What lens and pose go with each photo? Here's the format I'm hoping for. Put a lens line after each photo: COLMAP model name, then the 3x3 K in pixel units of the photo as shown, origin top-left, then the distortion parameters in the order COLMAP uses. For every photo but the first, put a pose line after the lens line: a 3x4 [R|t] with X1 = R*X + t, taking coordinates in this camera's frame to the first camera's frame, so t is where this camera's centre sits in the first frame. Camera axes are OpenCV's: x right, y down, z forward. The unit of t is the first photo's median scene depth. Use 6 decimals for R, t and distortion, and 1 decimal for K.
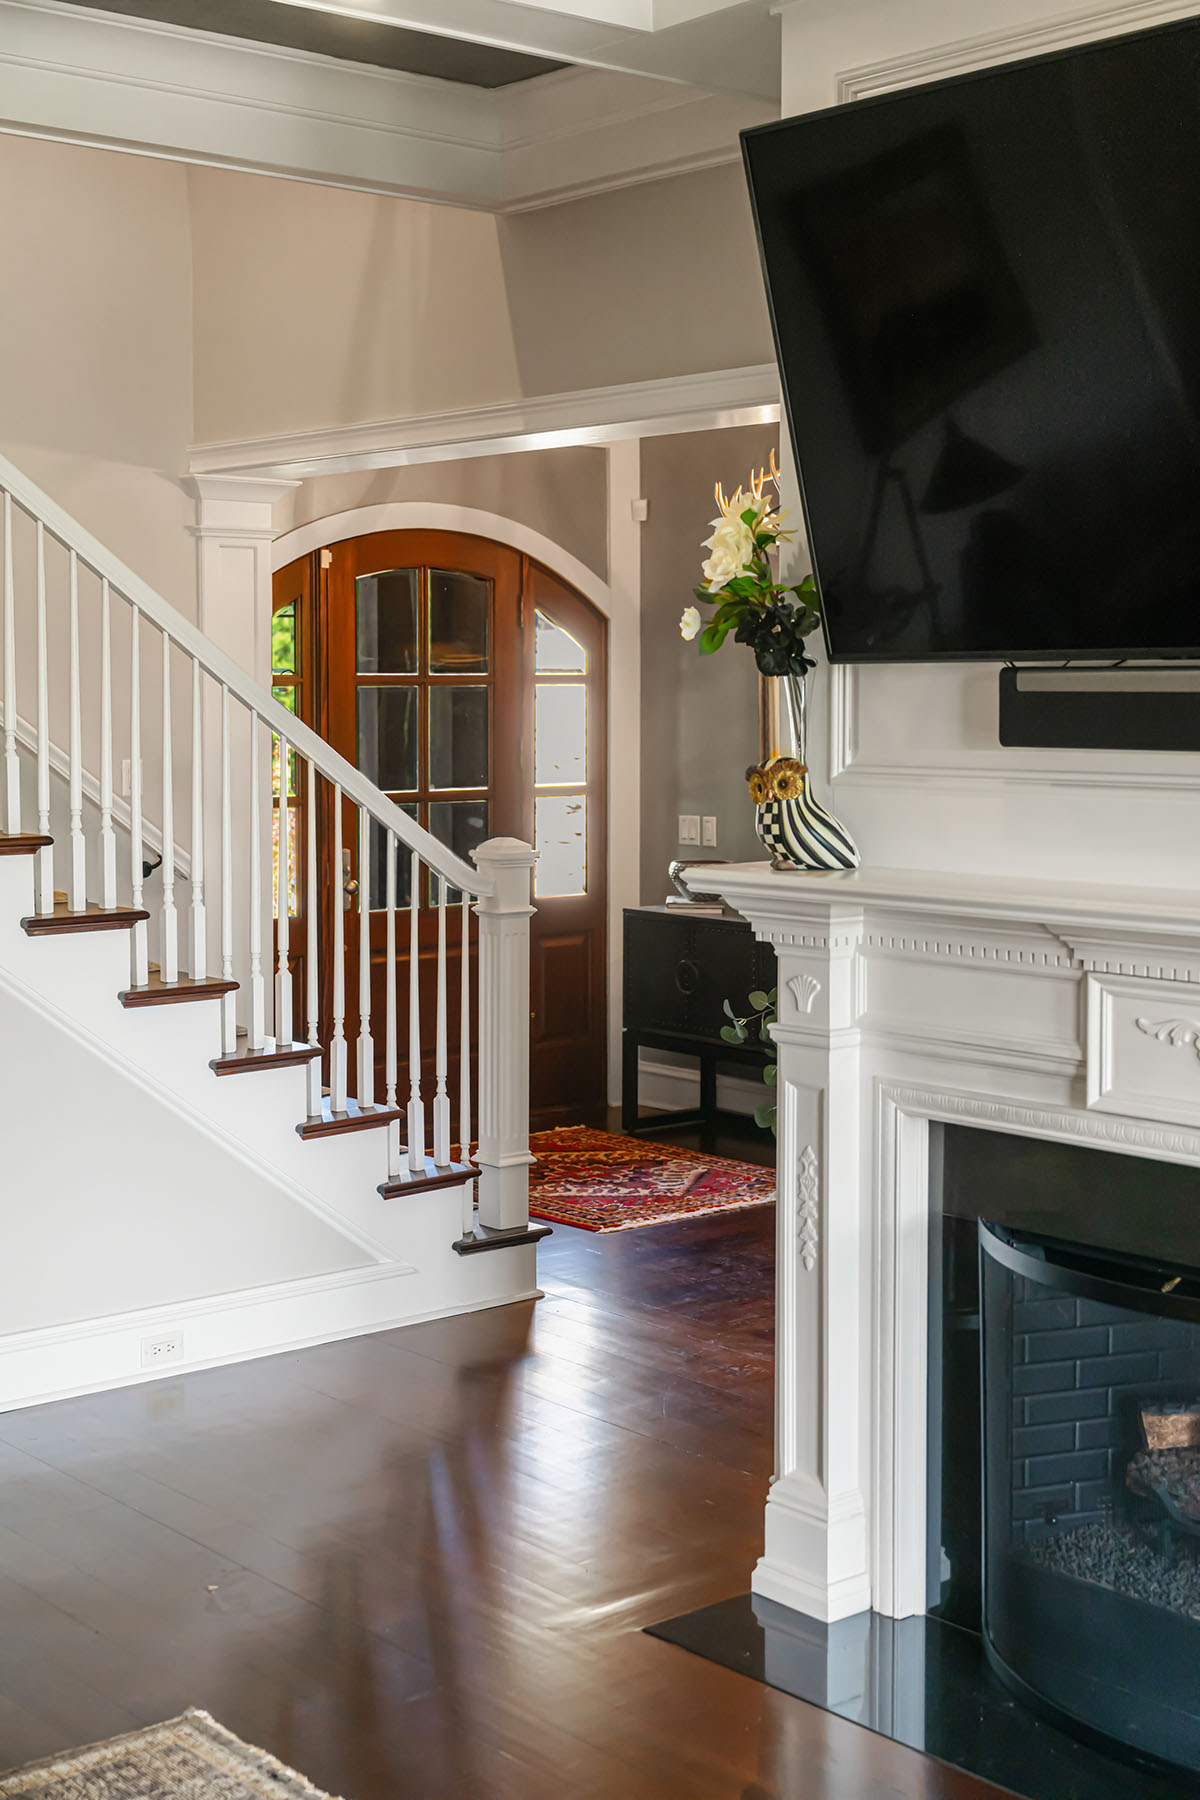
lens RADIAL K [[2381.3, 0, 602.0], [0, 2381.3, 896.1], [0, 0, 1]] dist [0.011088, 0.000000]
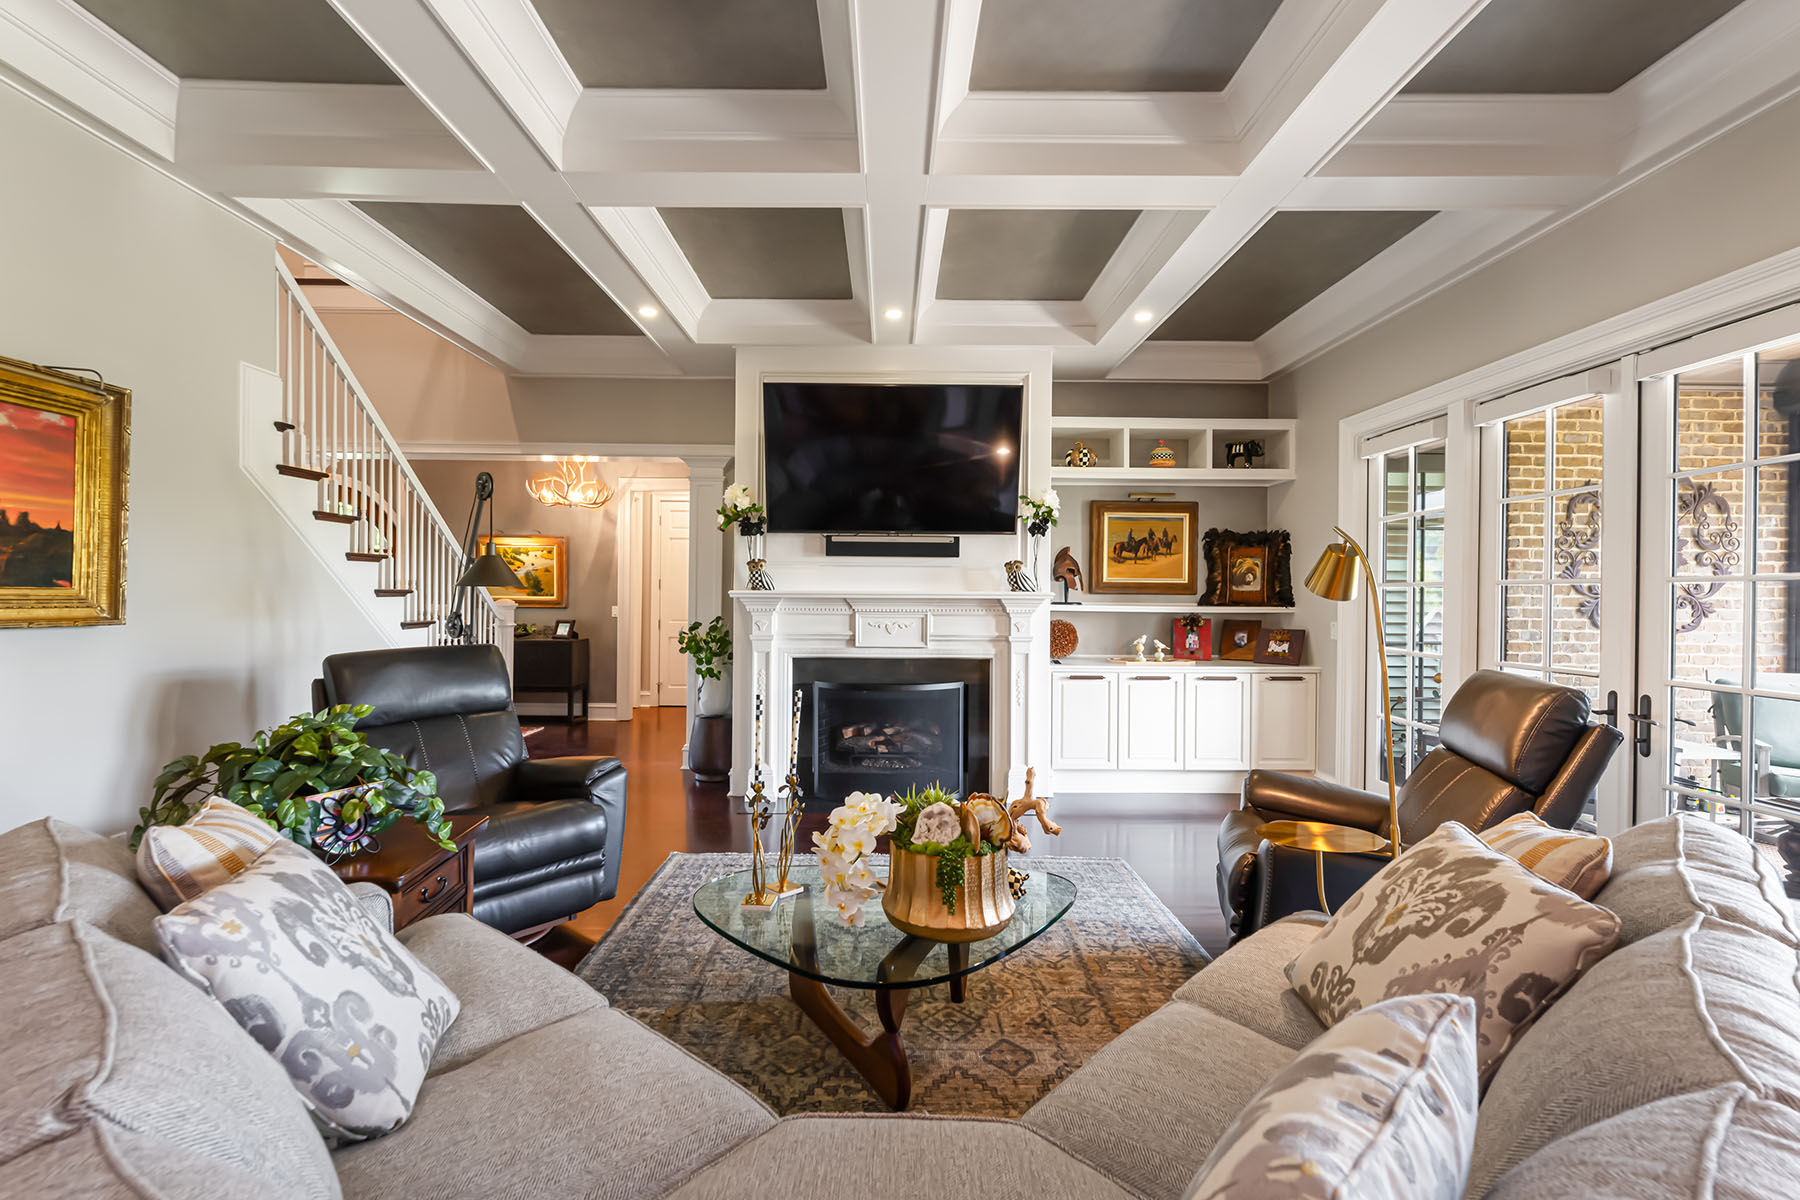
lens RADIAL K [[854.1, 0, 873.8], [0, 854.1, 591.7], [0, 0, 1]] dist [0.017192, 0.000284]
pose [[0.645103, 0.005653, 0.764075, -0.791598], [0.056463, 0.996886, -0.055047, 0.071270], [-0.762007, 0.078652, 0.642775, 0.048084]]
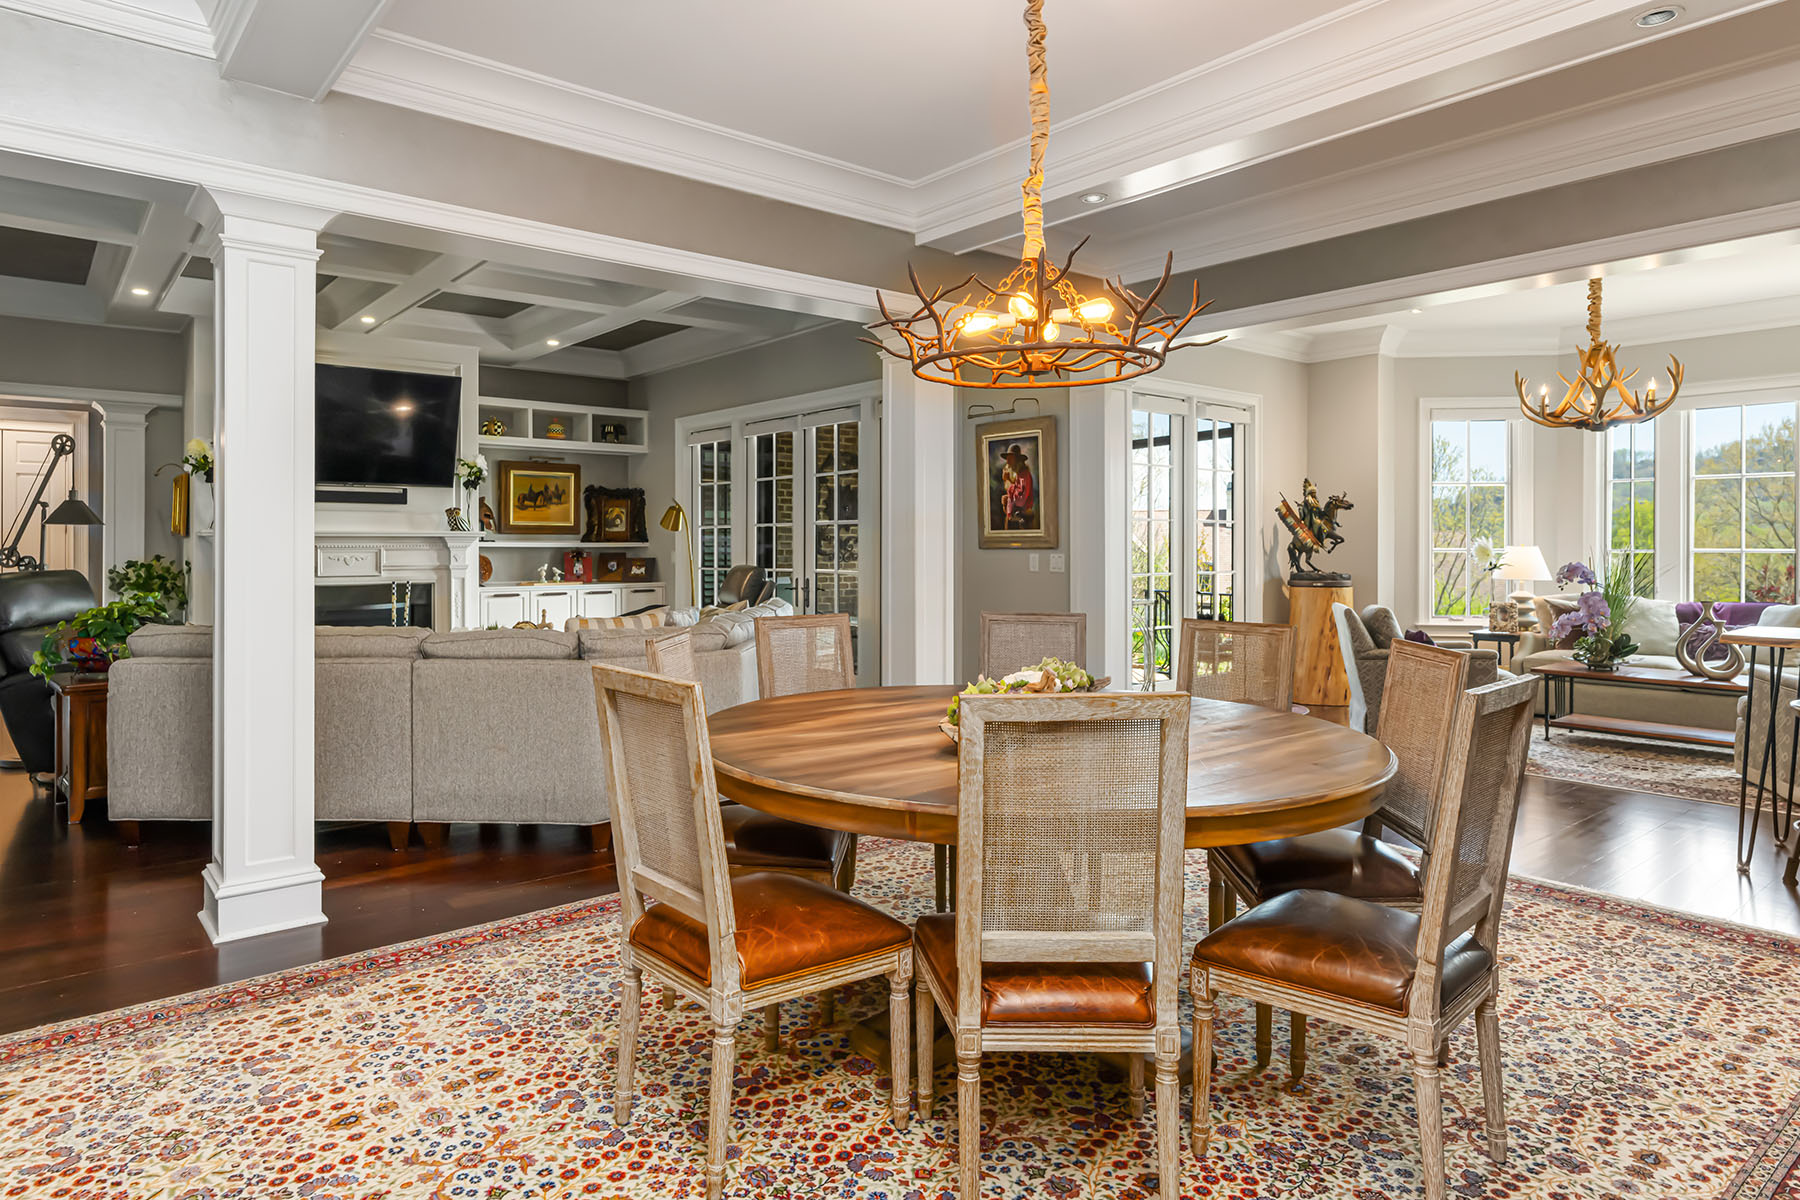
lens RADIAL K [[1041.8, 0, 915.1], [0, 1041.8, 535.0], [0, 0, 1]] dist [0.034303, 0.002096]
pose [[-0.022988, 0.008426, 0.999700, -1.770896], [0.086869, 0.996199, -0.006399, 0.112511], [-0.995955, 0.086696, -0.023632, -0.146667]]
